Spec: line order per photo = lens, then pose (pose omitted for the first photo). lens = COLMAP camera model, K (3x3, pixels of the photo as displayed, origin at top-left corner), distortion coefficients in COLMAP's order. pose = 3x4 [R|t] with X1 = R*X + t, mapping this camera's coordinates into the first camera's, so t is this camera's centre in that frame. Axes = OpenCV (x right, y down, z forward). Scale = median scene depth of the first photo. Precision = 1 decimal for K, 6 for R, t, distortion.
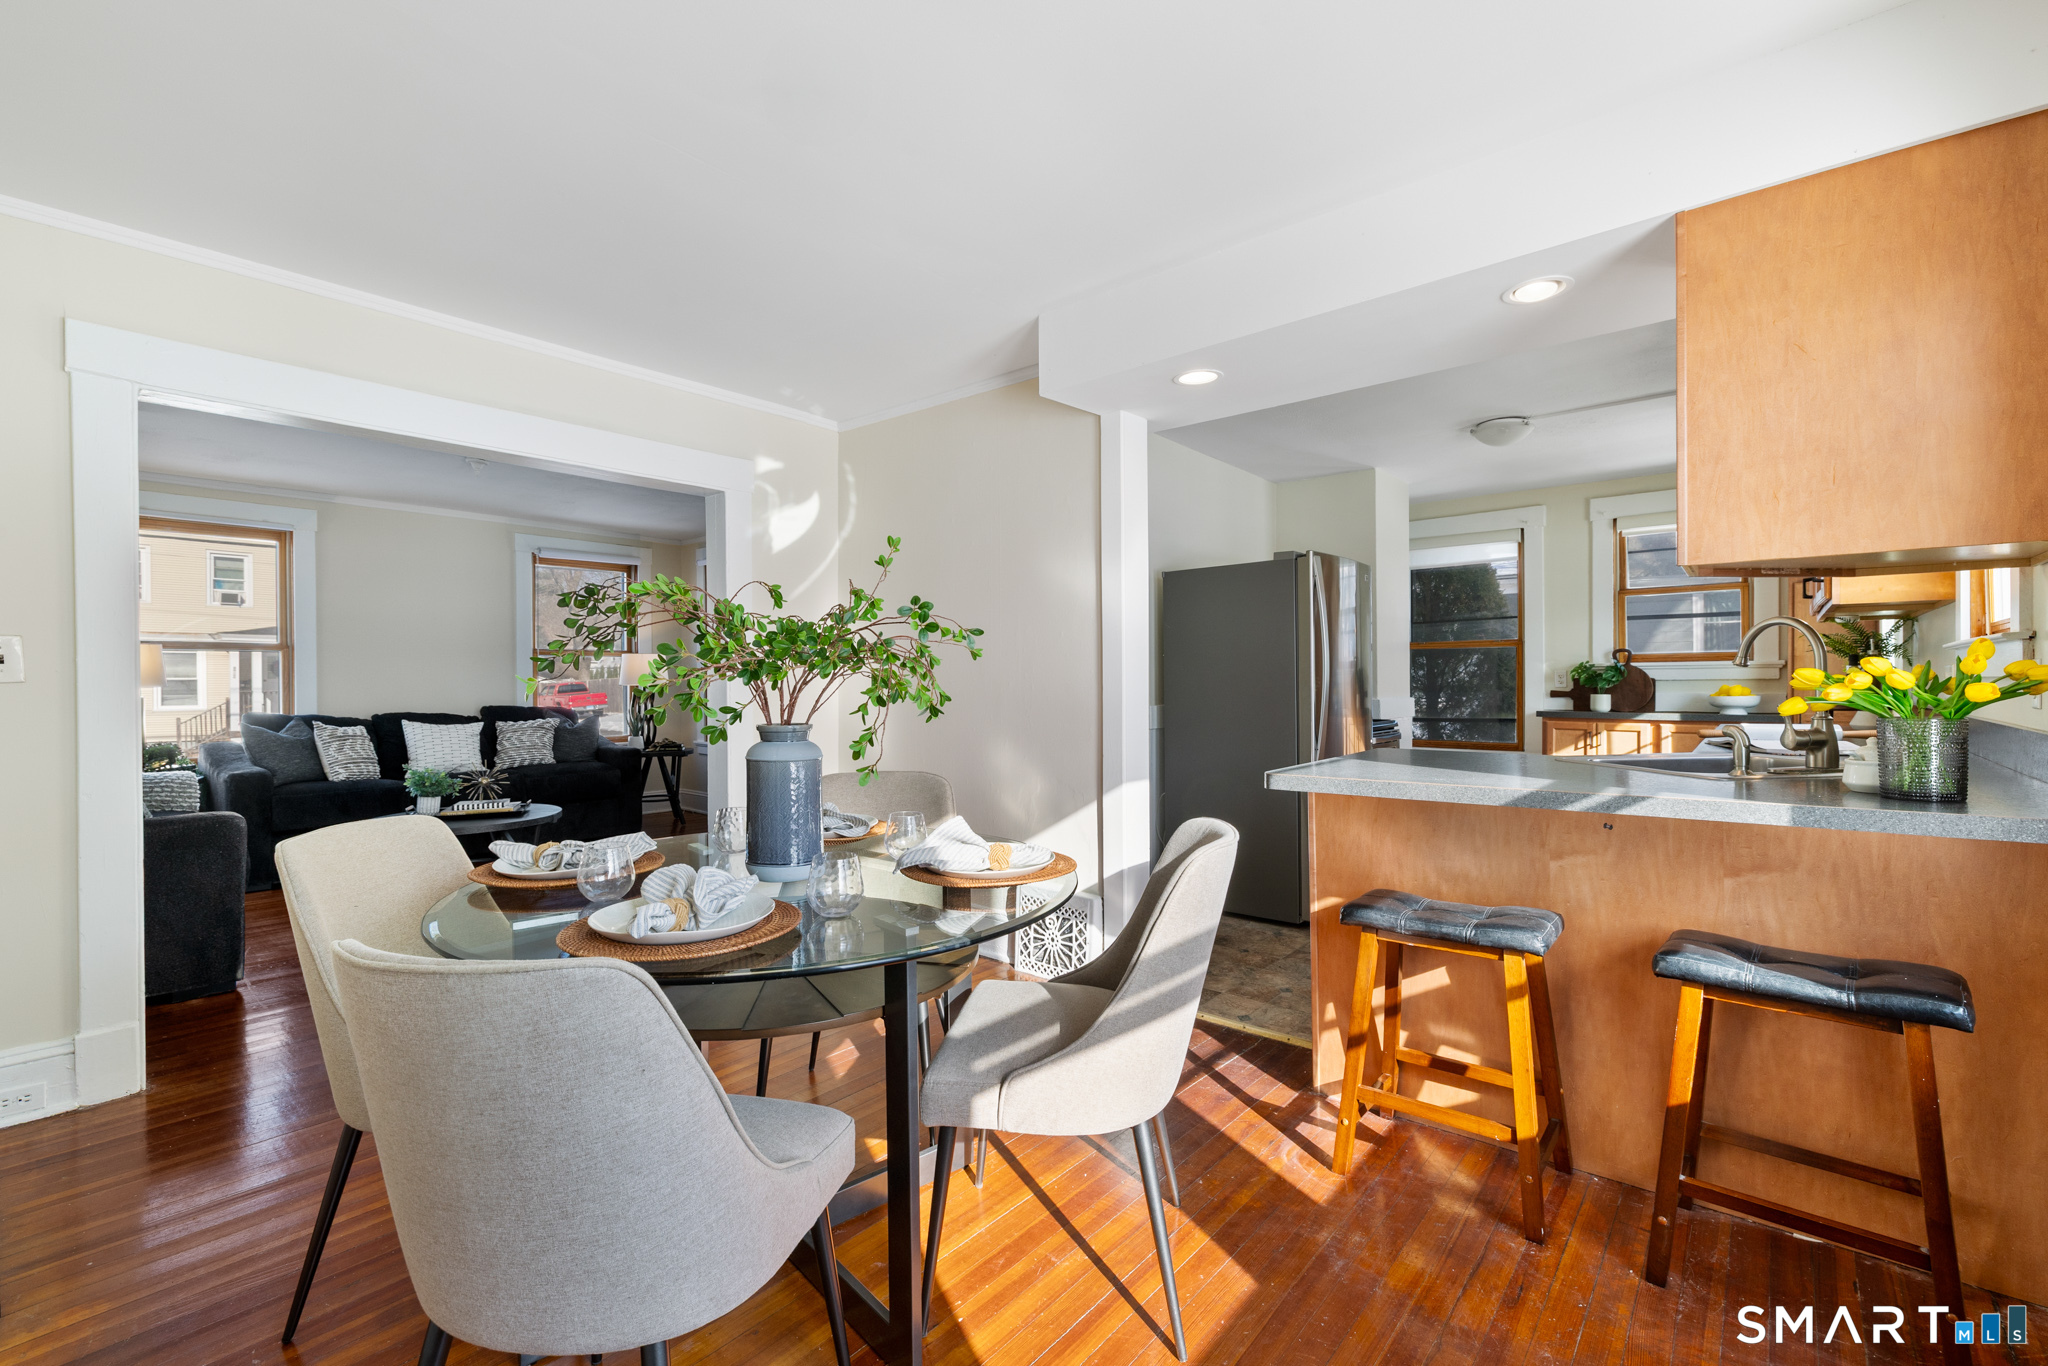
lens RADIAL K [[879.2, 0, 1021.4], [0, 879.2, 684.3], [0, 0, 1]] dist [-0.000561, -0.000264]
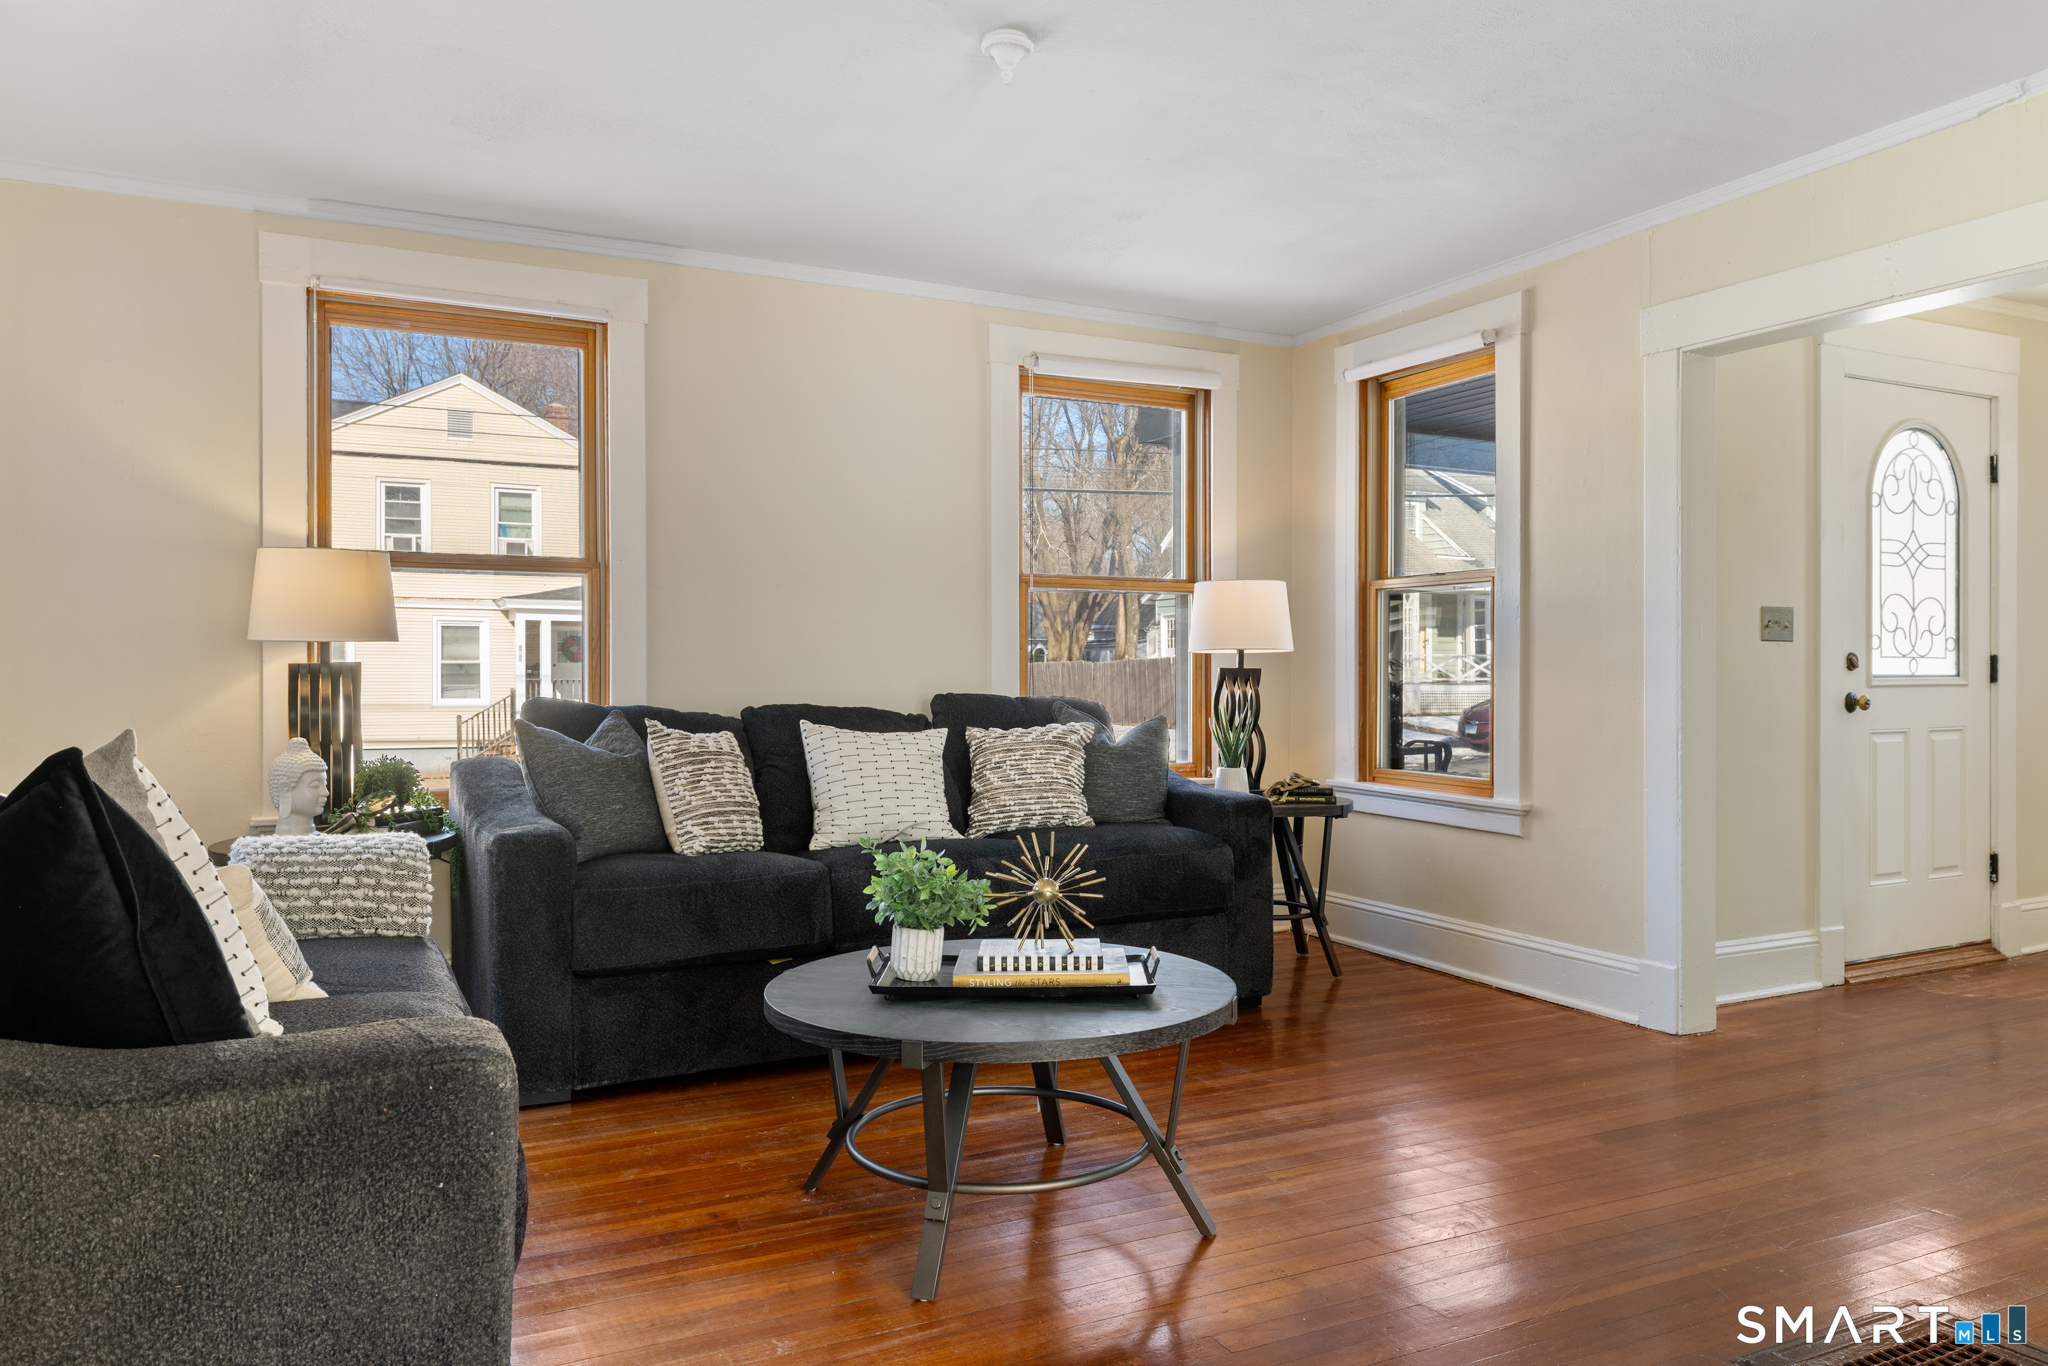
lens RADIAL K [[1446.4, 0, 1025.1], [0, 1446.4, 681.2], [0, 0, 1]] dist [0.007961, 0.000453]
pose [[0.922513, 0.005776, -0.385924, -0.310009], [-0.005166, 0.999983, 0.002620, 0.017896], [0.385932, -0.000423, 0.922527, 0.355538]]
